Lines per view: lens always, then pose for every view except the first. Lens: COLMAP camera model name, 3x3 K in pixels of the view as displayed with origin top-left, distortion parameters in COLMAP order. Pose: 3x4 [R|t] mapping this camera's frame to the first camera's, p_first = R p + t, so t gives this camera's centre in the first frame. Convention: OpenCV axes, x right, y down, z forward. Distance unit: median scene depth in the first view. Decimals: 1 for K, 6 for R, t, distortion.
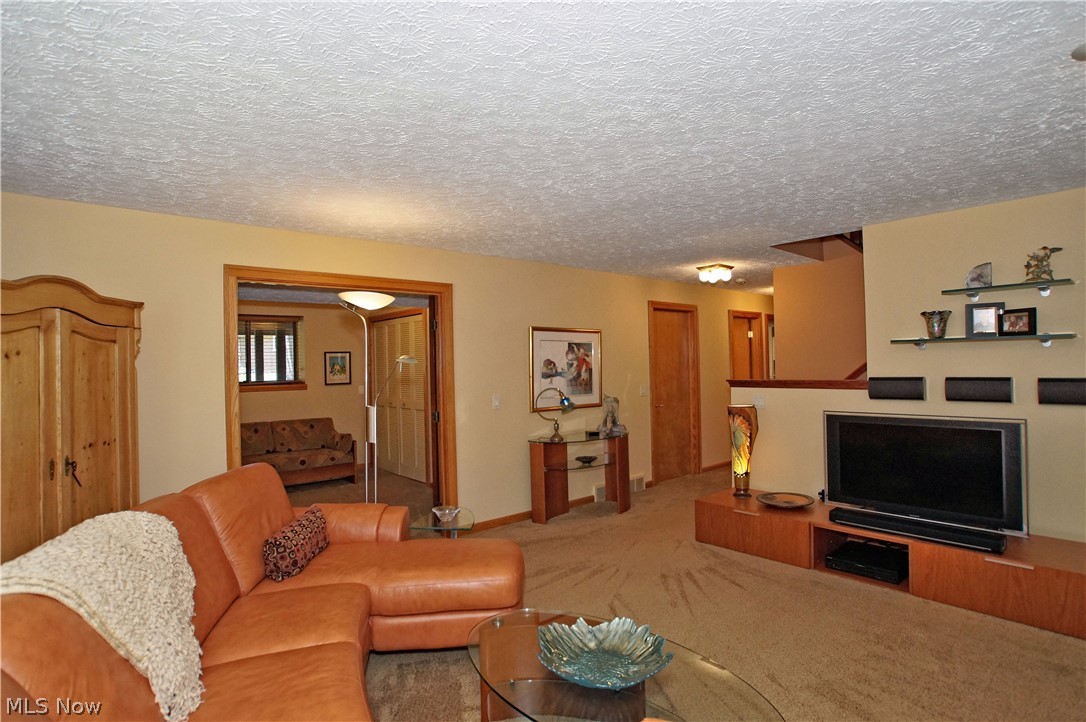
lens RADIAL K [[529.5, 0, 543.0], [0, 529.5, 361.0], [0, 0, 1]] dist [-0.055772, 0.000528]
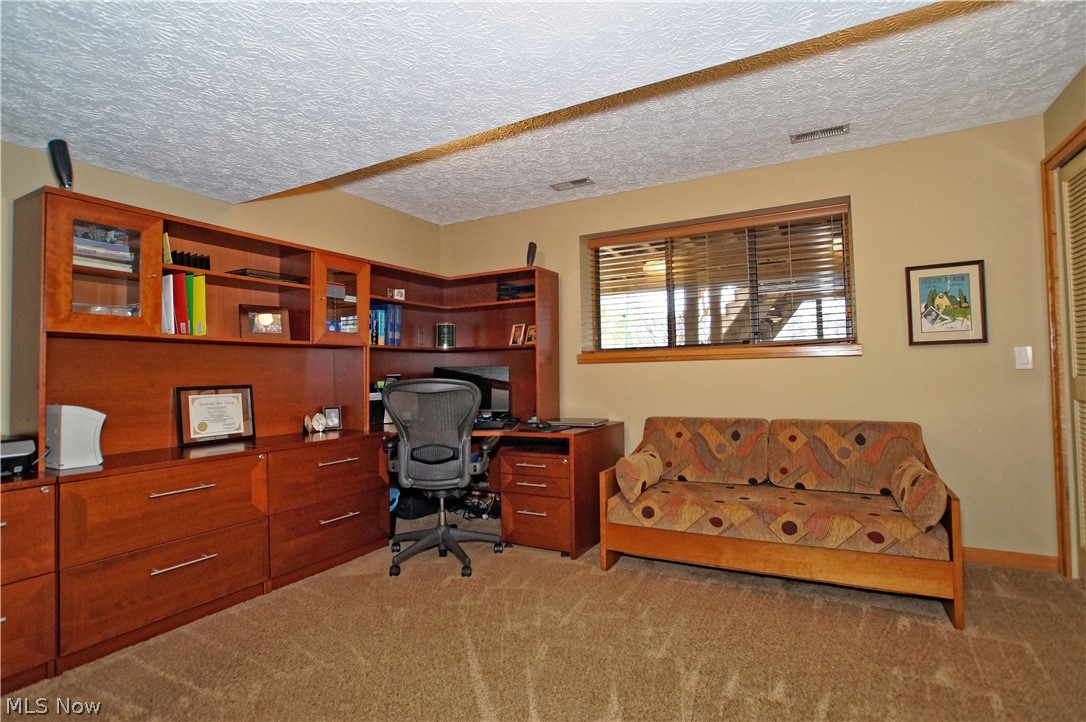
lens RADIAL K [[511.2, 0, 543.0], [0, 511.2, 361.0], [0, 0, 1]] dist [-0.047648, 0.000209]
pose [[0.325454, -0.017205, -0.945401, -0.142452], [0.021077, 0.999718, -0.010937, 0.061383], [0.945323, -0.016367, 0.325725, 0.637514]]
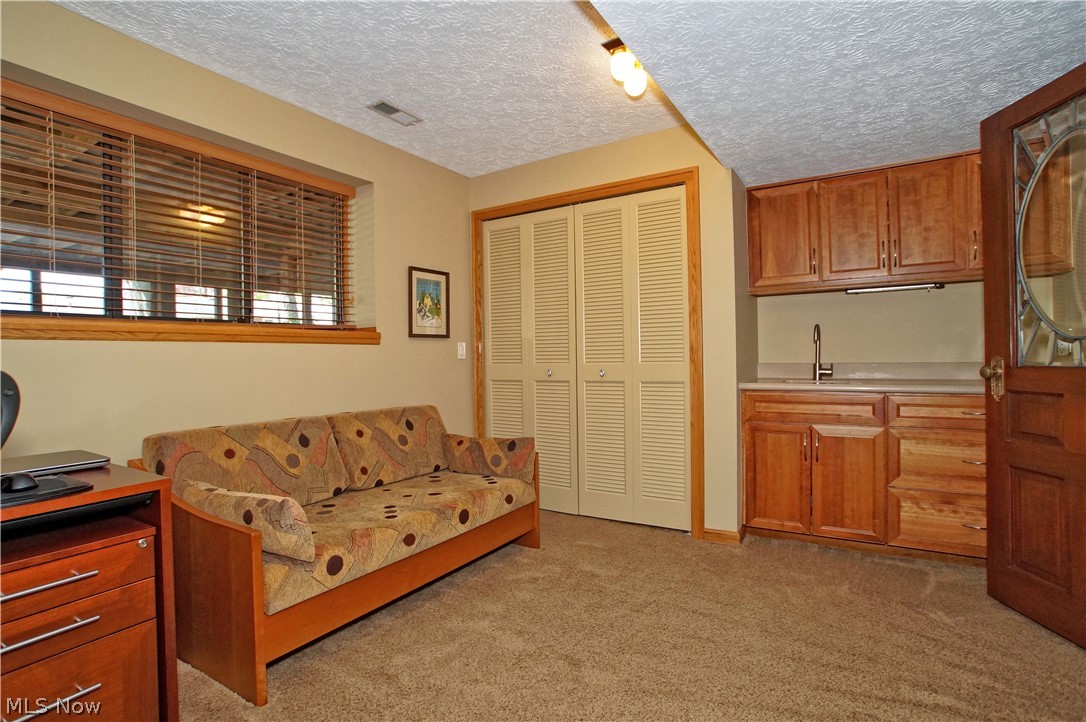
lens RADIAL K [[529.5, 0, 543.0], [0, 529.5, 361.0], [0, 0, 1]] dist [-0.055772, 0.000528]
pose [[0.964397, -0.001811, 0.264451, -0.461349], [-0.001448, 0.999925, 0.012128, 0.066815], [-0.264453, -0.012080, 0.964323, 0.552040]]
